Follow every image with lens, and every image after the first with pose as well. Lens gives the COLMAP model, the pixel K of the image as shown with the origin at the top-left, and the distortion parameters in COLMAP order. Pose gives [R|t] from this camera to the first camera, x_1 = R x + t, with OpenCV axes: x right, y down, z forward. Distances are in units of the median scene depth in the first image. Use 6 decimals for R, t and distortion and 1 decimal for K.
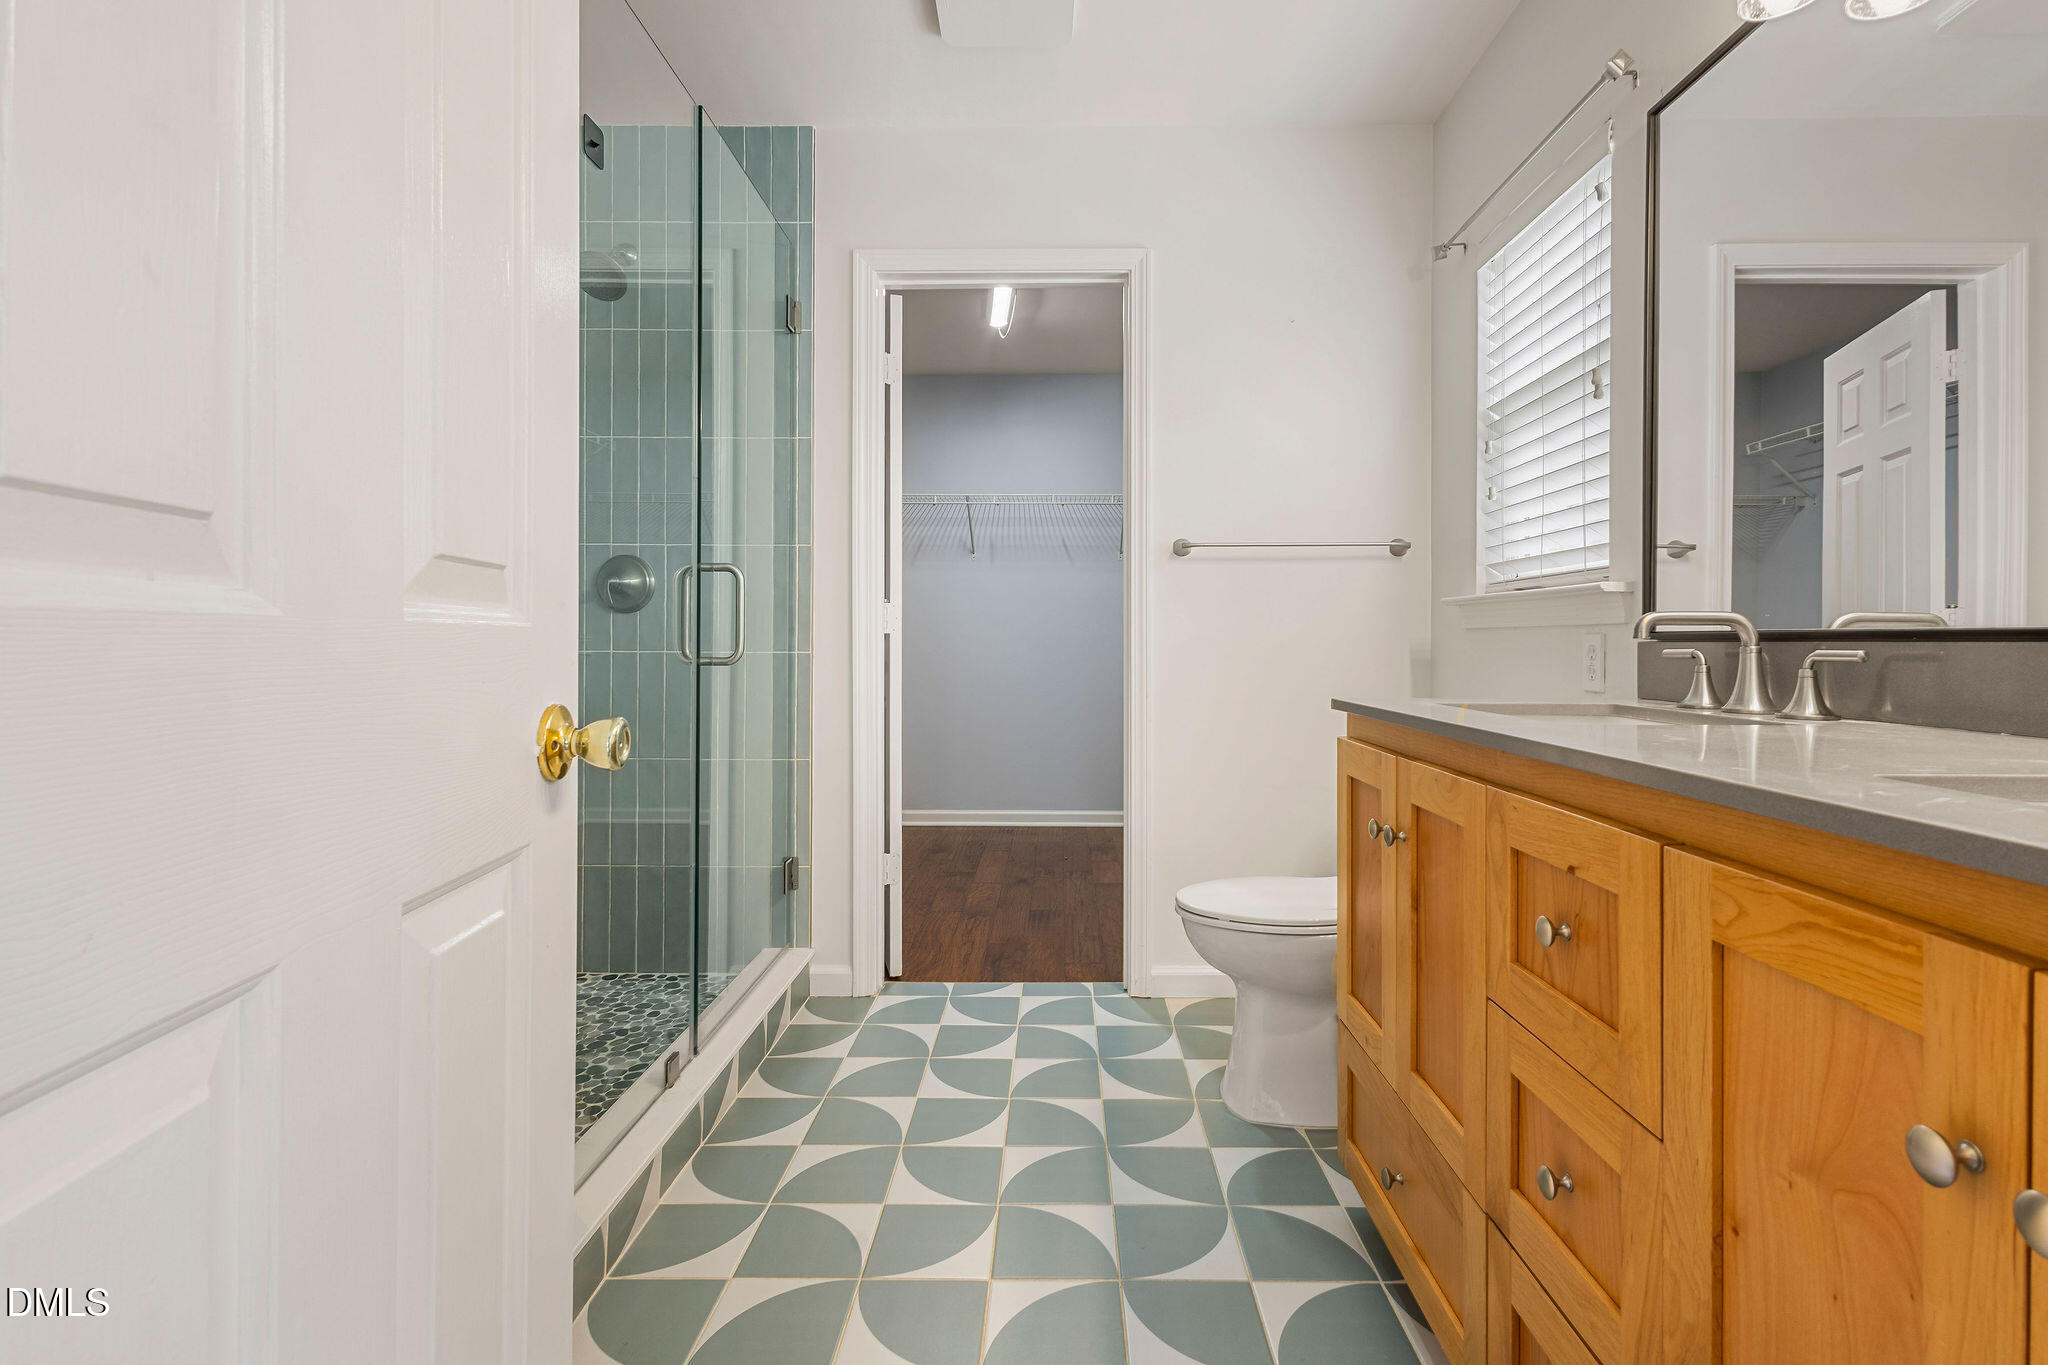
lens RADIAL K [[965.1, 0, 1028.4], [0, 965.1, 638.7], [0, 0, 1]] dist [0.002040, -0.001297]
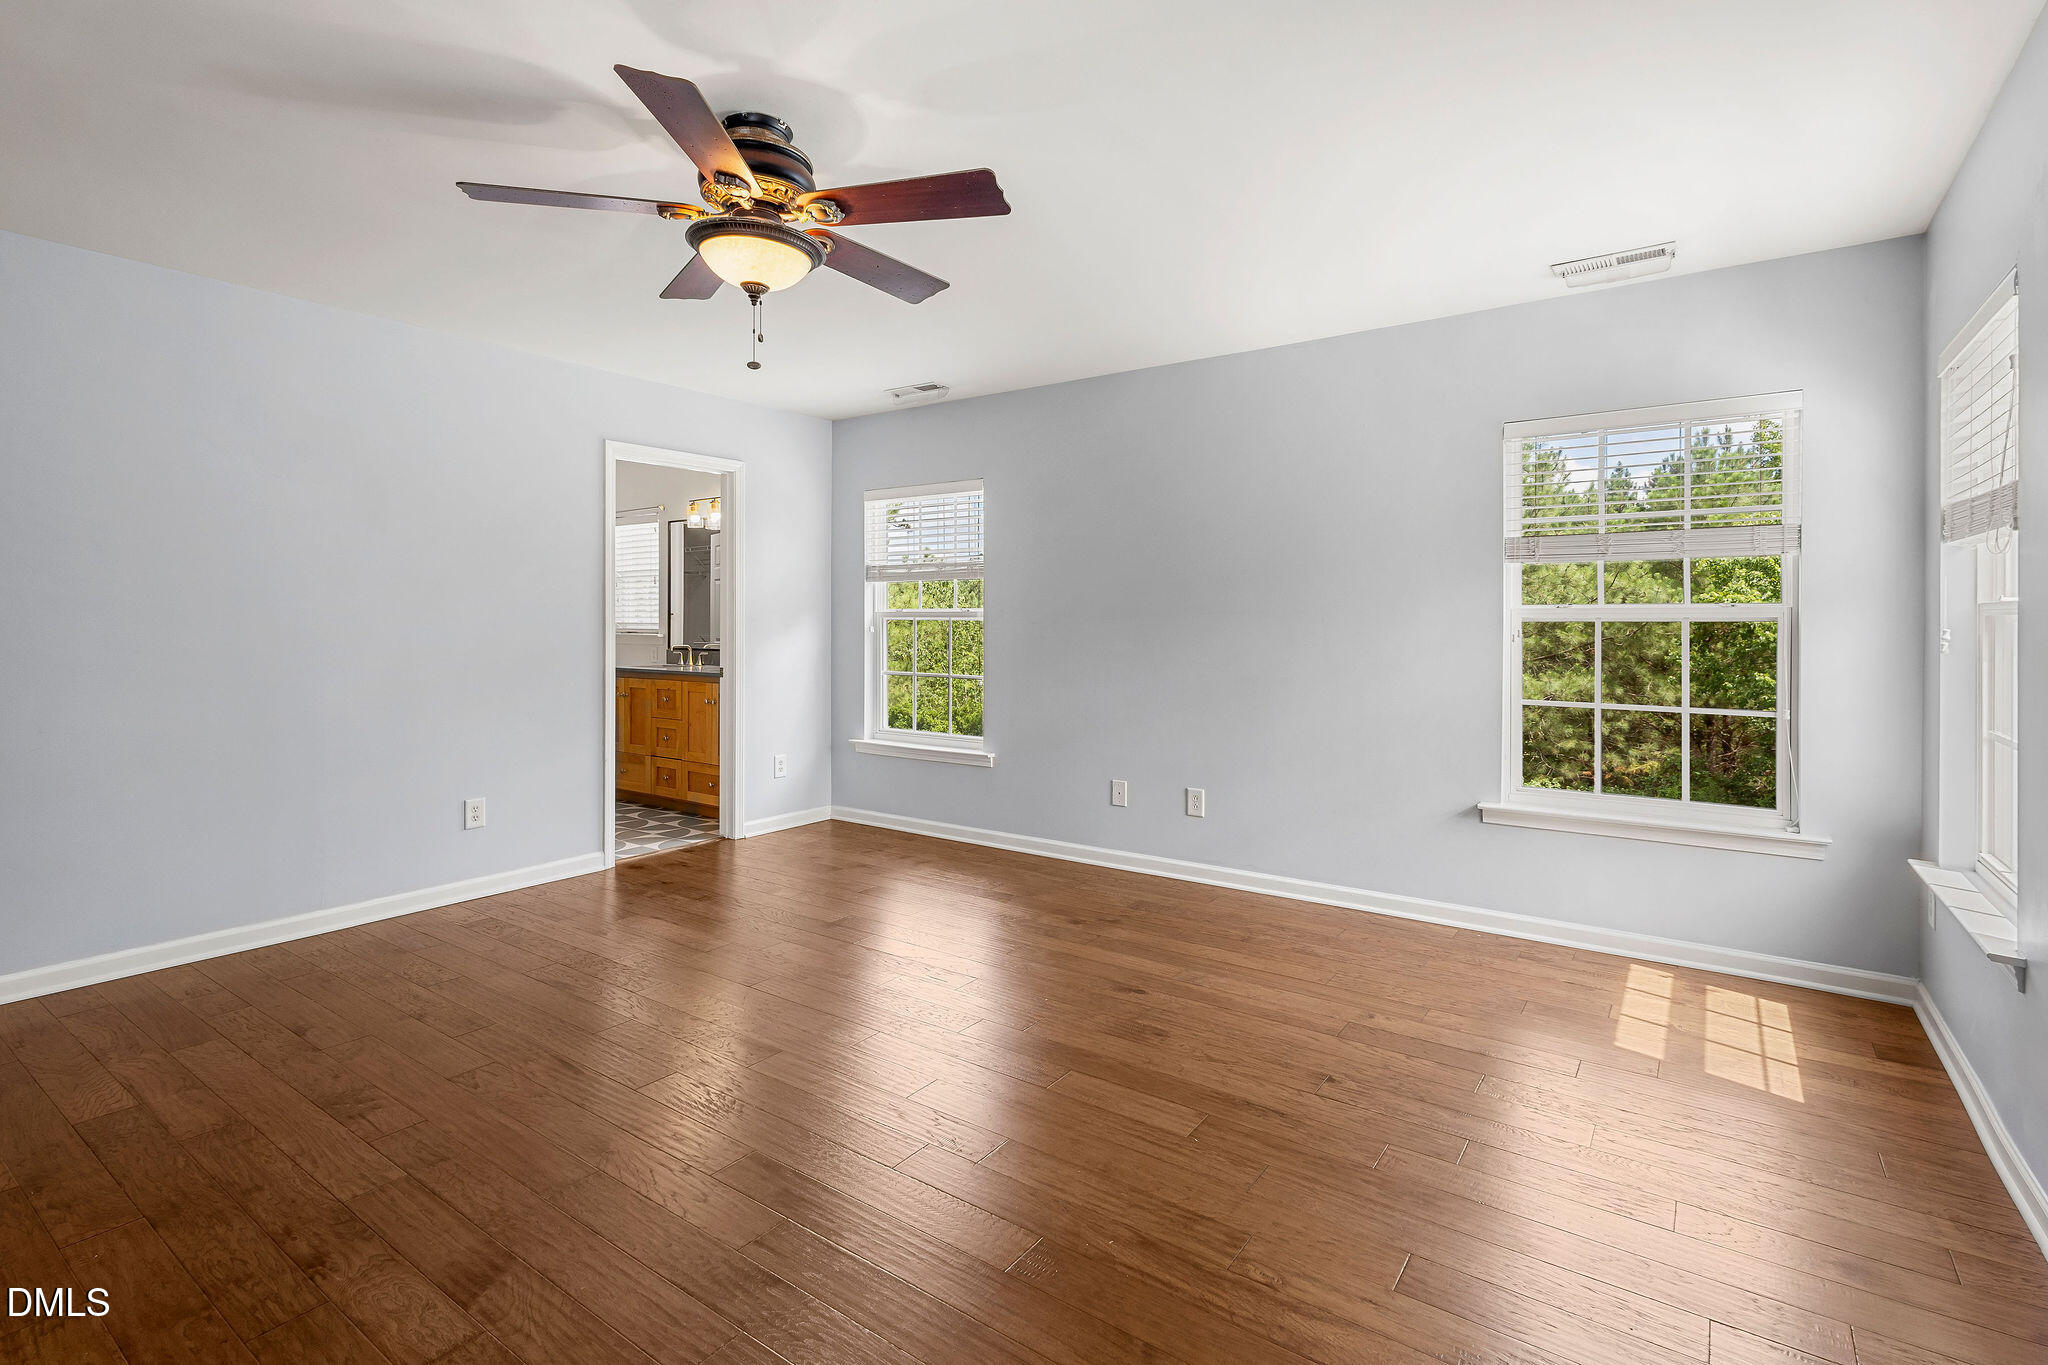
lens RADIAL K [[965.1, 0, 1028.4], [0, 965.1, 638.7], [0, 0, 1]] dist [0.002040, -0.001297]
pose [[0.552193, -0.015206, 0.833578, -1.877547], [-0.005023, 0.999755, 0.021565, -0.134259], [-0.833701, -0.016095, 0.551981, -2.462557]]
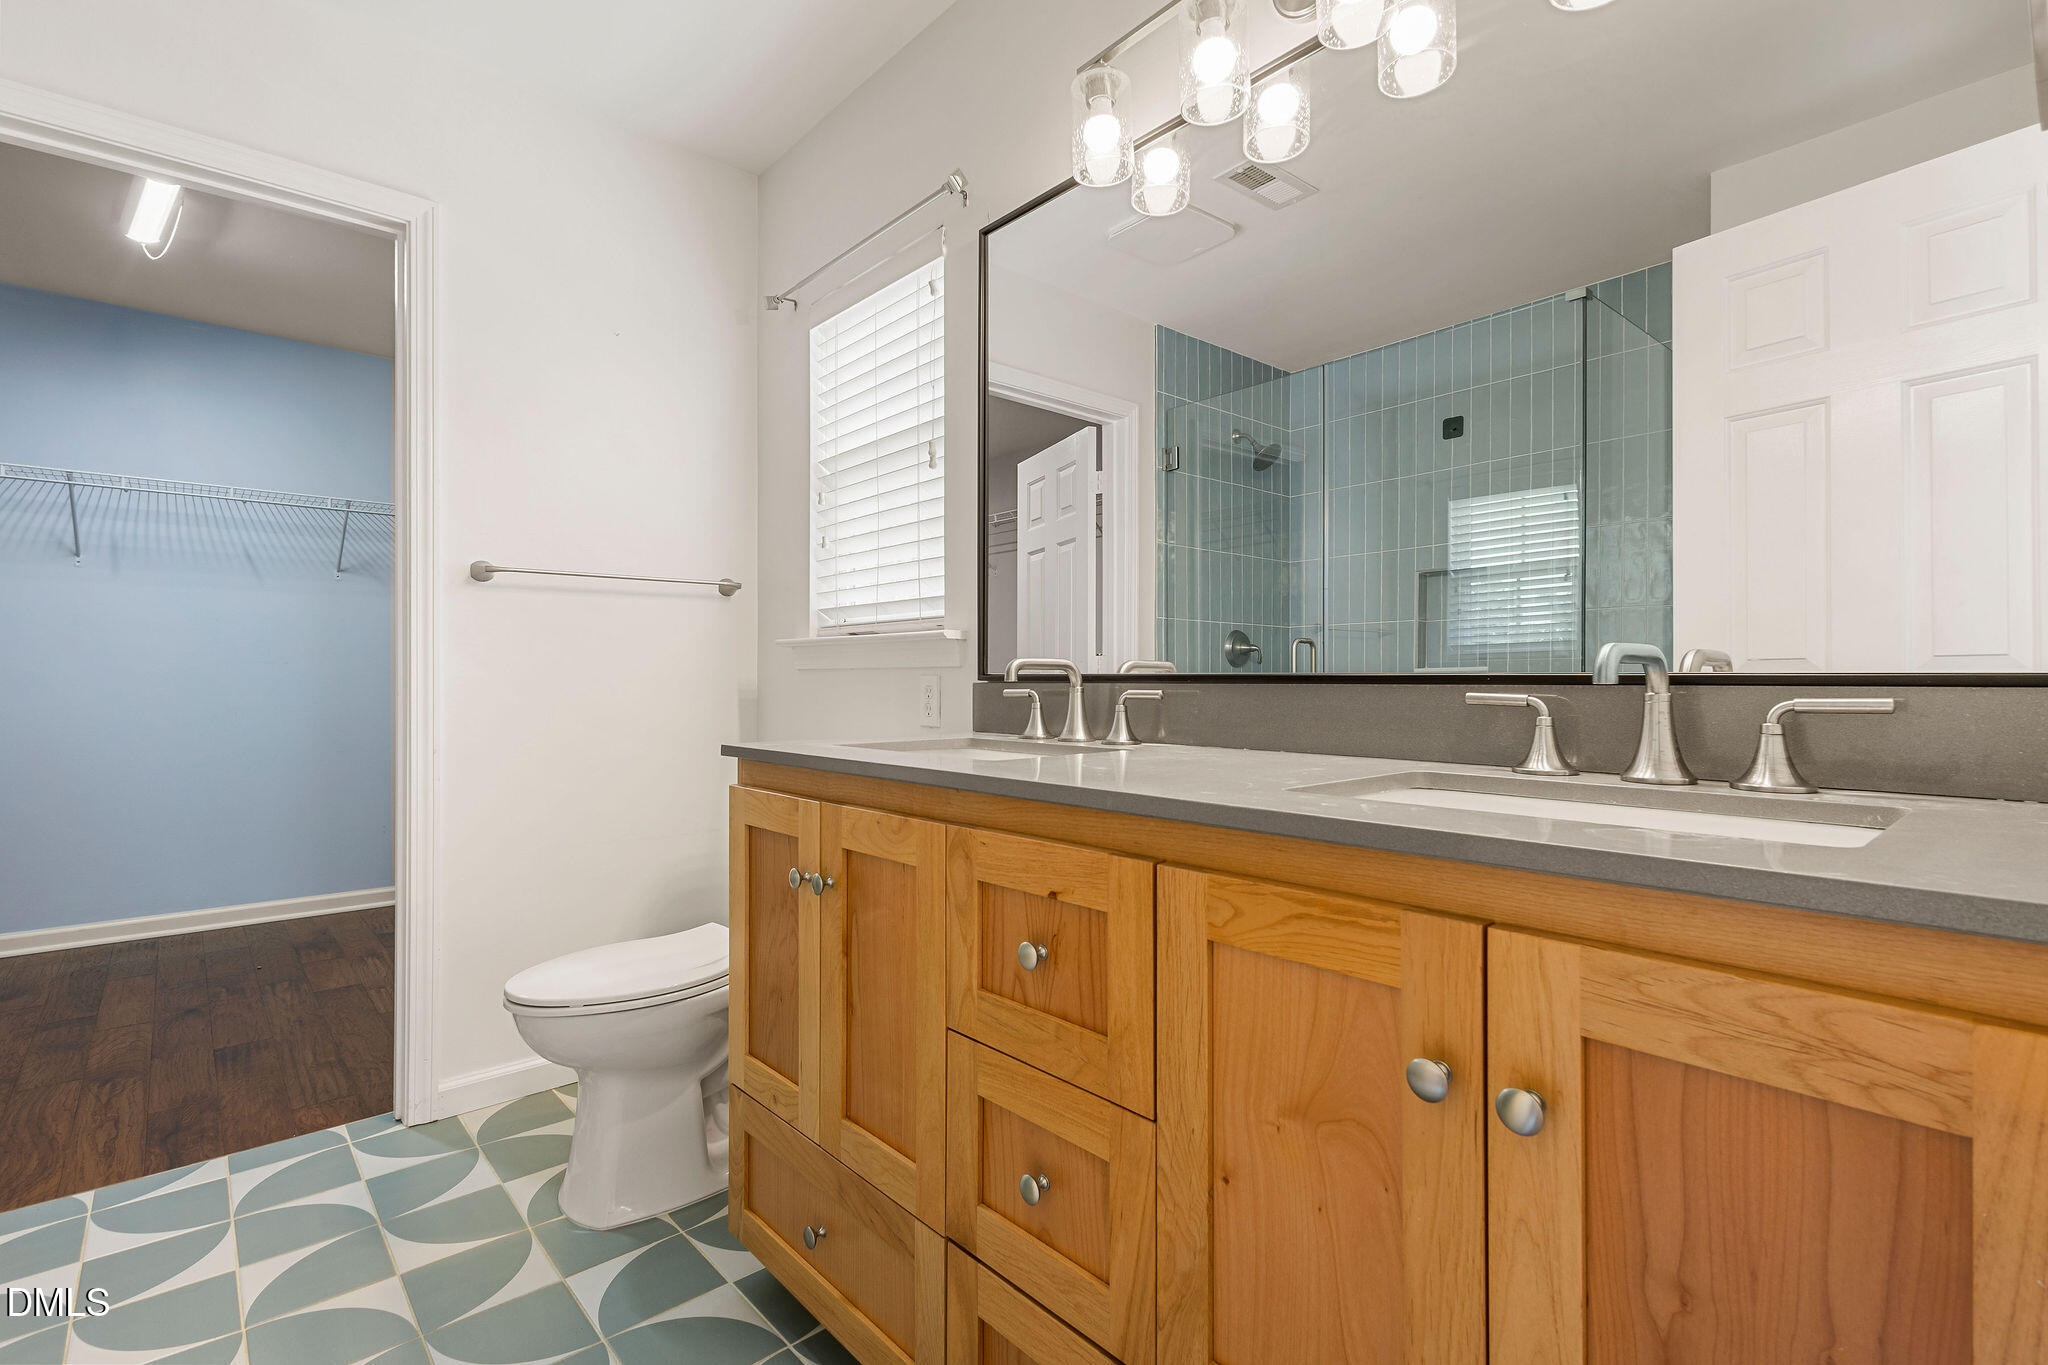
lens RADIAL K [[949.0, 0, 1017.2], [0, 949.0, 670.0], [0, 0, 1]] dist [0.010754, -0.005798]
pose [[0.731434, 0.003296, 0.681905, -0.107509], [0.000793, 0.999984, -0.005684, -0.005376], [-0.681912, 0.004698, 0.731419, 0.125503]]
